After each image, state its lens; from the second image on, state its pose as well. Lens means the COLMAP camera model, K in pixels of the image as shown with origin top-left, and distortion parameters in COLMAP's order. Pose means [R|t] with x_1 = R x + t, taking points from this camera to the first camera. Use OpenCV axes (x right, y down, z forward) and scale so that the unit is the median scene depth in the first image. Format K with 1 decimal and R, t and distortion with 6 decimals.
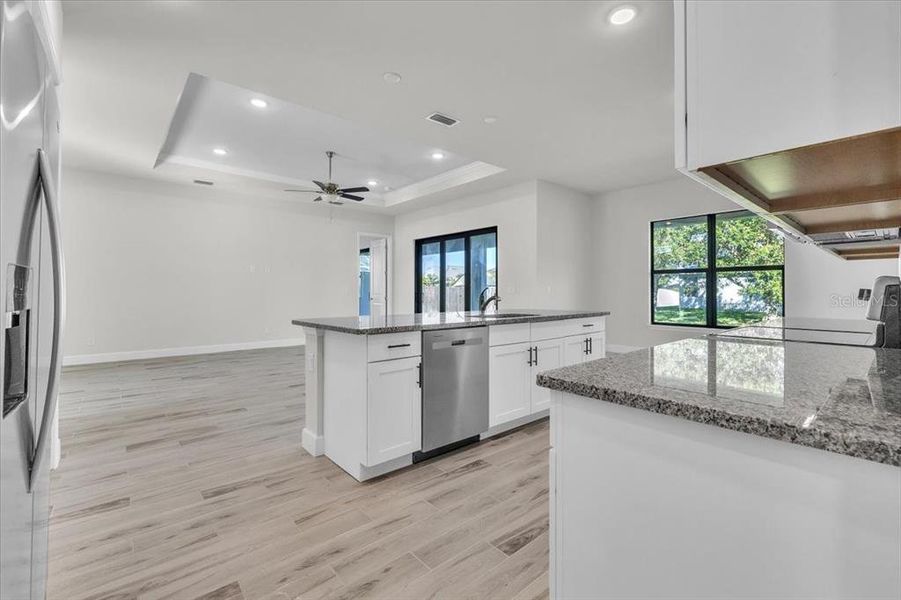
lens RADIAL K [[382.9, 0, 448.5], [0, 382.9, 293.4], [0, 0, 1]] dist [0.001757, 0.002386]
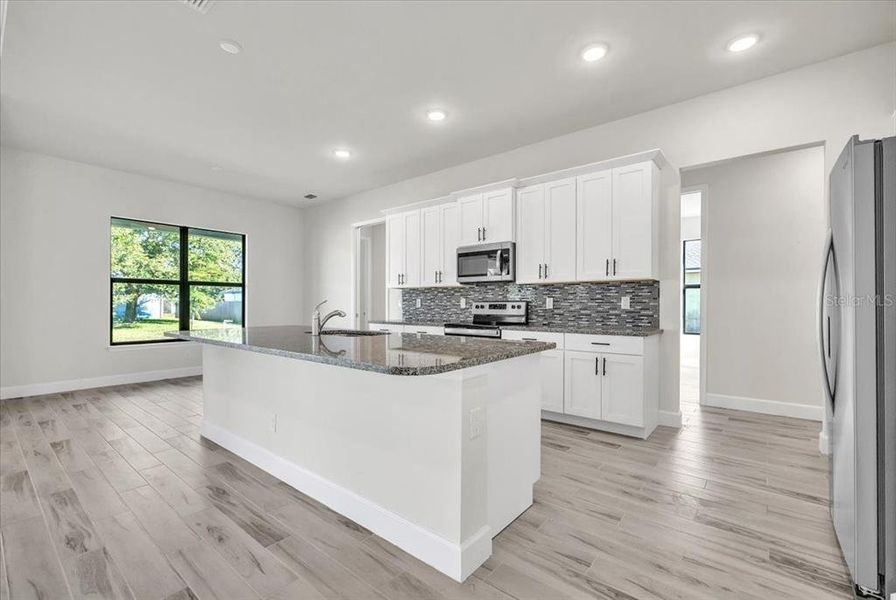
lens RADIAL K [[380.8, 0, 447.2], [0, 380.8, 307.8], [0, 0, 1]] dist [0.001757, 0.002386]
pose [[-0.161303, -0.009269, 0.986861, -0.685101], [0.001113, 0.999954, 0.009574, -0.007286], [-0.986904, 0.002643, -0.161286, 0.822099]]
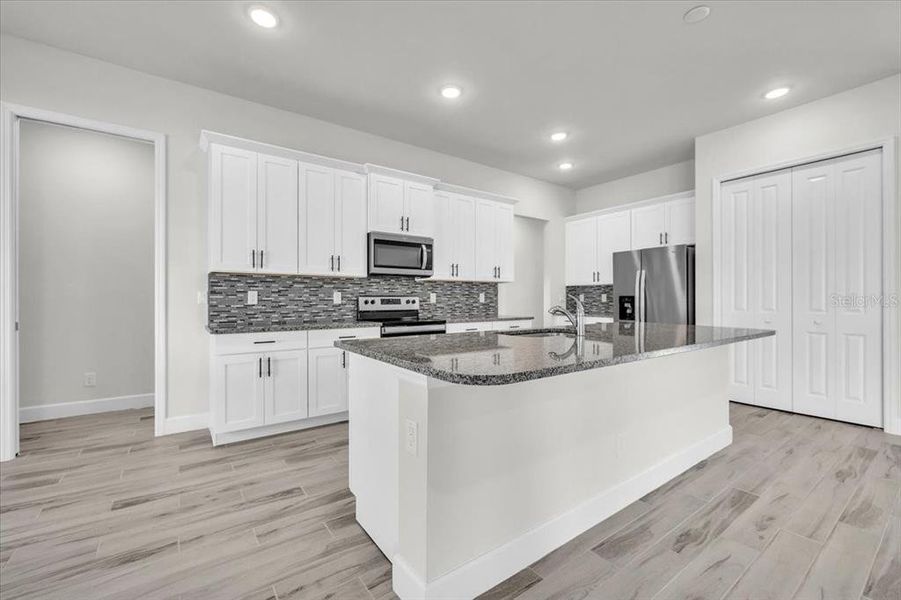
lens RADIAL K [[382.9, 0, 445.7], [0, 382.9, 293.4], [0, 0, 1]] dist [0.001757, 0.002386]
pose [[-0.995160, 0.003616, 0.098200, 0.242798], [0.002255, 0.999900, -0.013962, -0.007336], [-0.098241, -0.013673, -0.995069, 1.611130]]
